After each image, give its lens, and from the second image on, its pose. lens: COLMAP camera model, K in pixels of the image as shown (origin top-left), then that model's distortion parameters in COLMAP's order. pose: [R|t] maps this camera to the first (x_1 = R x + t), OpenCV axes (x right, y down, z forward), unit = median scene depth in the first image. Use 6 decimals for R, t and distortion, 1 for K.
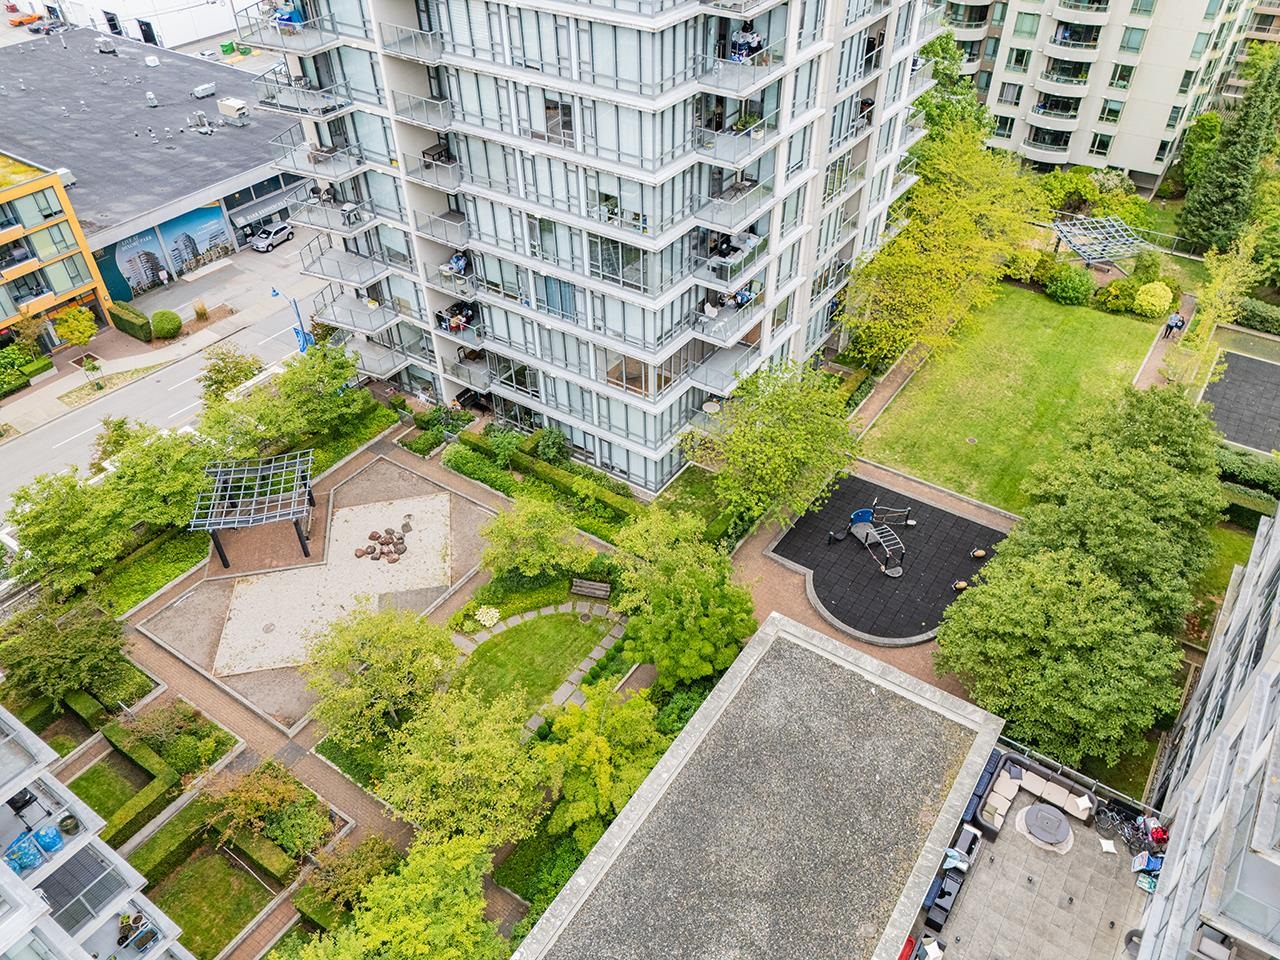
lens RADIAL K [[933.9, 0, 638.4], [0, 933.9, 484.1], [0, 0, 1]] dist [0.039894, -0.000764]
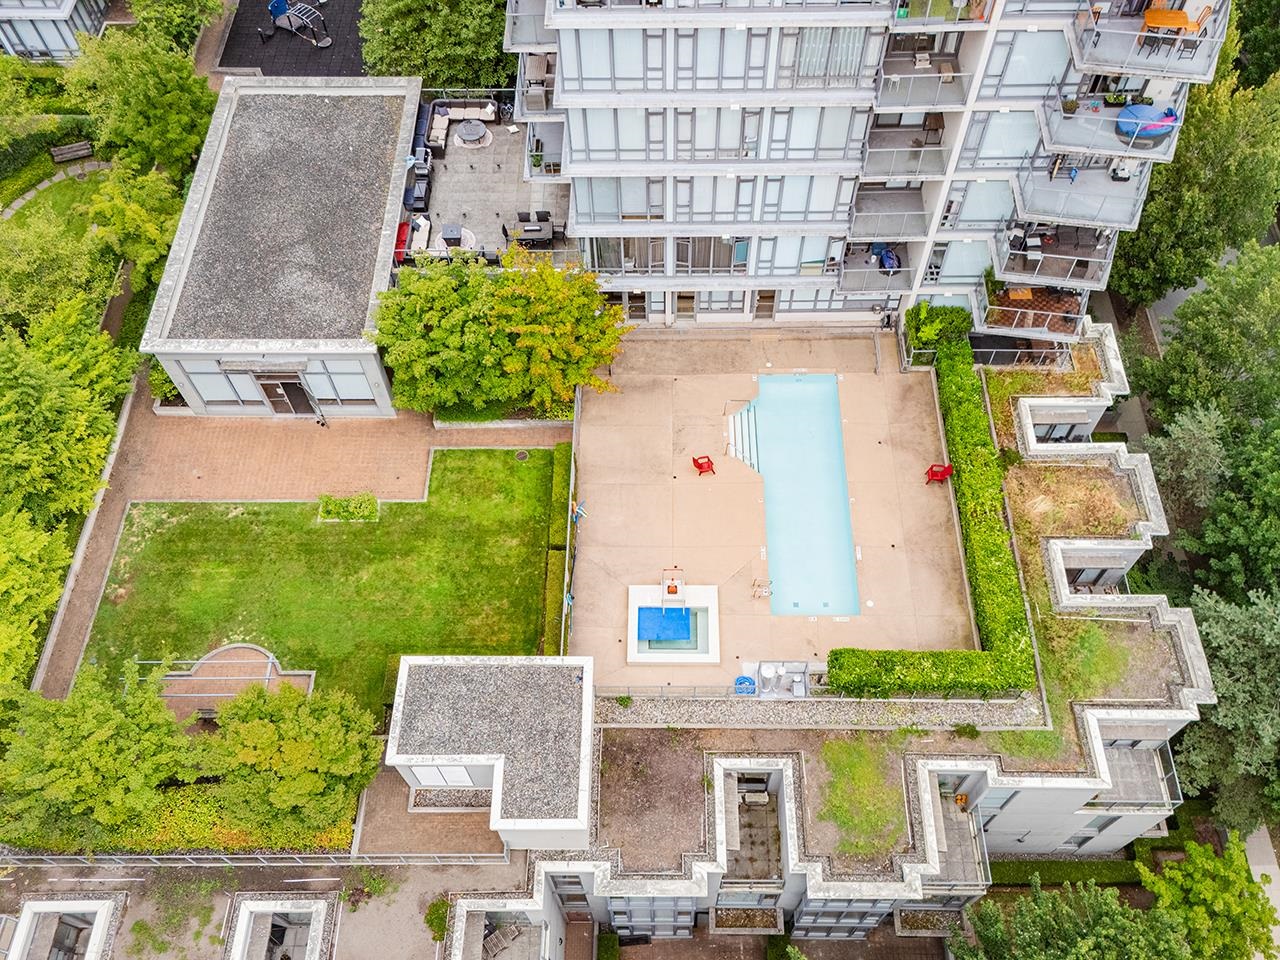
lens RADIAL K [[1012.6, 0, 650.8], [0, 1012.6, 589.9], [0, 0, 1]] dist [0.034349, 0.003081]
pose [[0.829913, -0.484969, 0.275769, -0.071039], [0.364633, 0.845637, 0.389796, 0.323121], [-0.422240, -0.222943, 0.878641, -0.439538]]
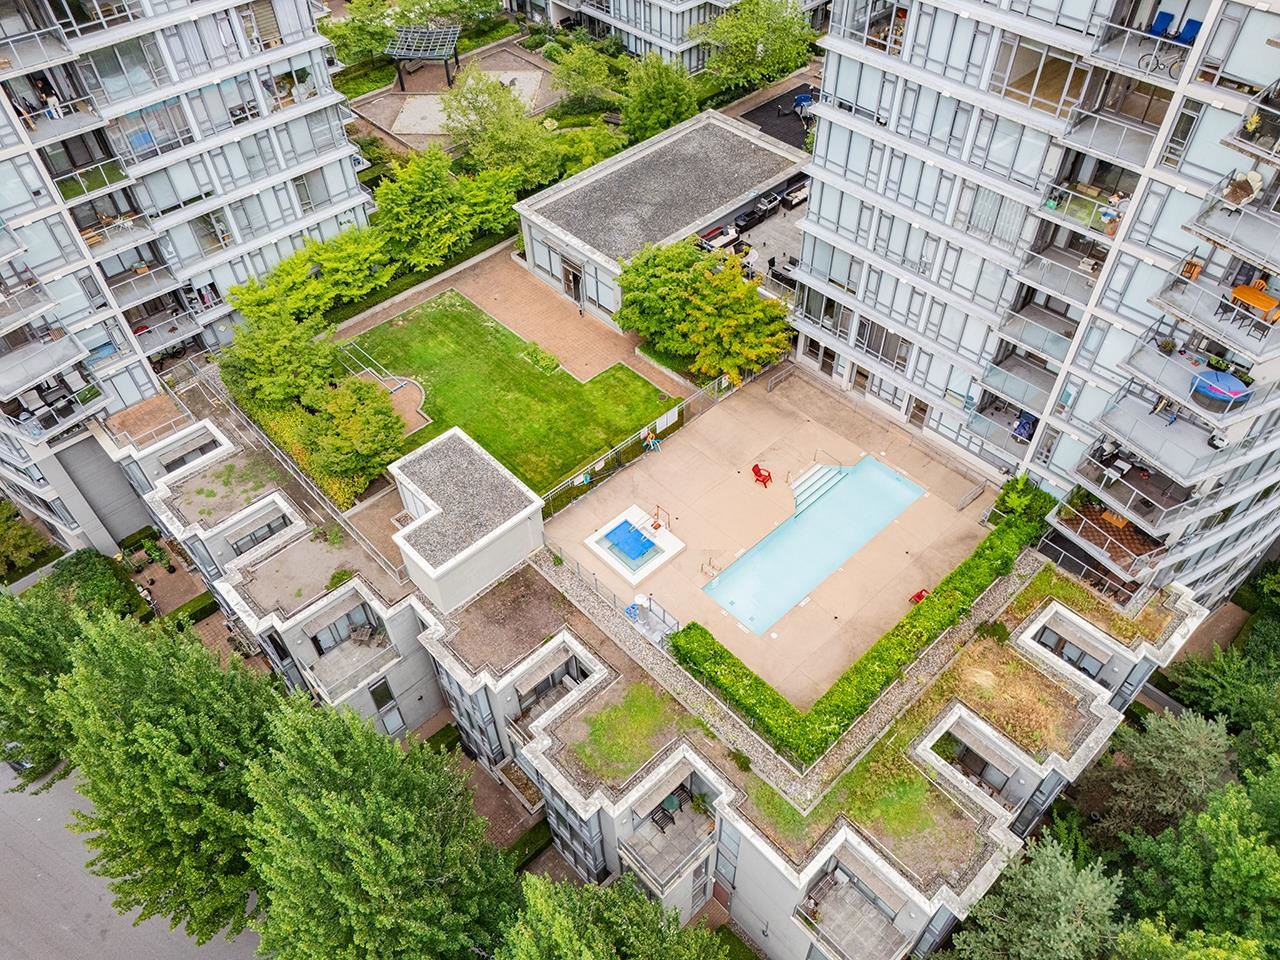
lens RADIAL K [[933.9, 0, 637.5], [0, 933.9, 482.5], [0, 0, 1]] dist [0.039894, -0.000764]
pose [[0.977298, 0.157017, -0.142247, 0.312369], [-0.137760, 0.981026, 0.136420, 0.502803], [0.160968, -0.113727, 0.980385, -0.641806]]
